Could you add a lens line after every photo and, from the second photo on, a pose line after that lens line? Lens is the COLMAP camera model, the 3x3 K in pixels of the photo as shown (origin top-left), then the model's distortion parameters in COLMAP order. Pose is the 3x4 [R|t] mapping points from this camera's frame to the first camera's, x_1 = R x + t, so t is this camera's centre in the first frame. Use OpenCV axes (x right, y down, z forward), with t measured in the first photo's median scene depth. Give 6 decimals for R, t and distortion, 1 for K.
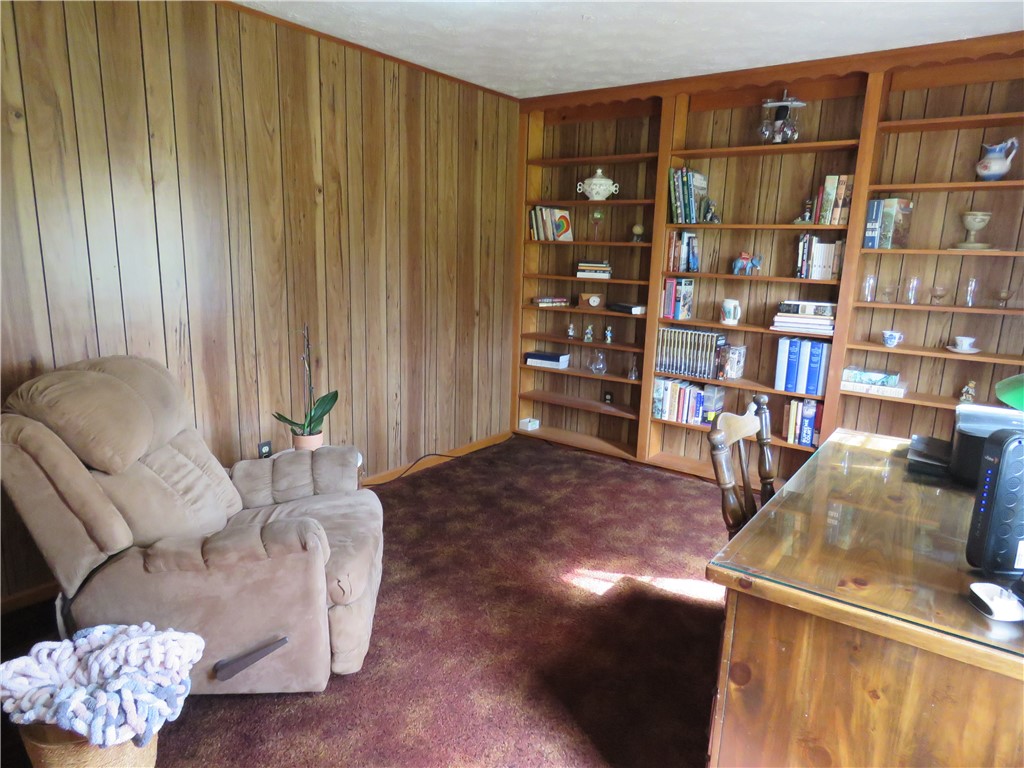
lens RADIAL K [[653.5, 0, 512.2], [0, 653.5, 385.2], [0, 0, 1]] dist [-0.001112, -0.002740]
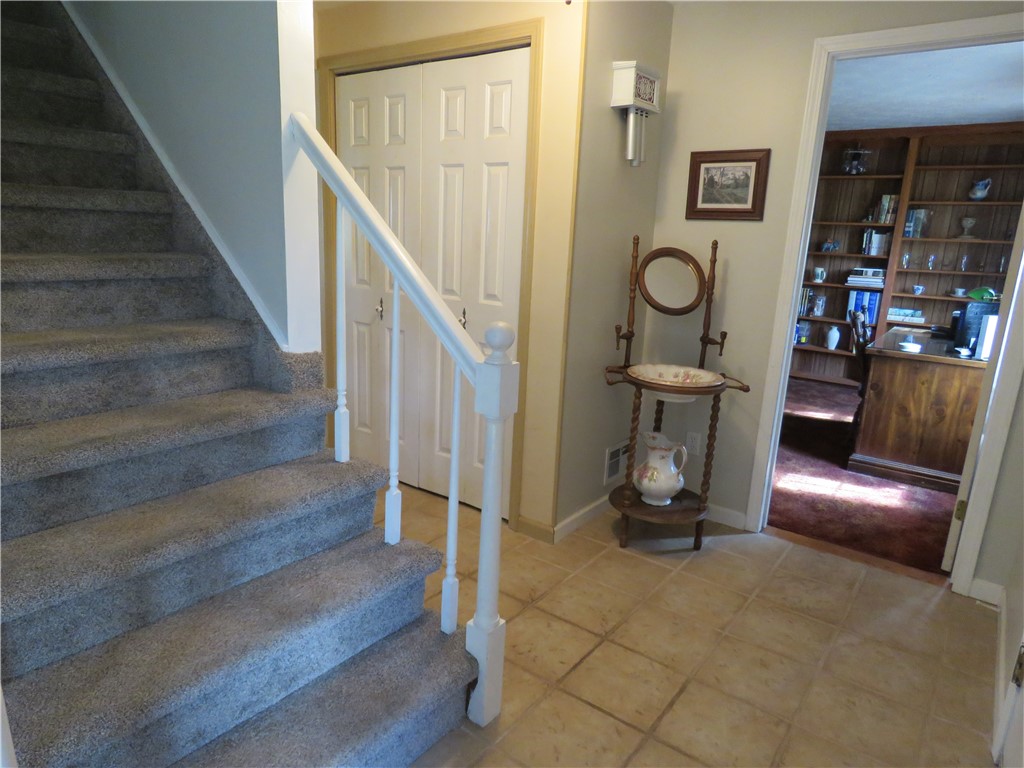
lens RADIAL K [[653.5, 0, 511.1], [0, 653.5, 384.1], [0, 0, 1]] dist [-0.001112, -0.002740]
pose [[0.999915, 0.012690, -0.002977, -0.487735], [-0.012606, 0.999567, 0.026569, 0.145321], [0.003313, -0.026530, 0.999643, -0.738665]]
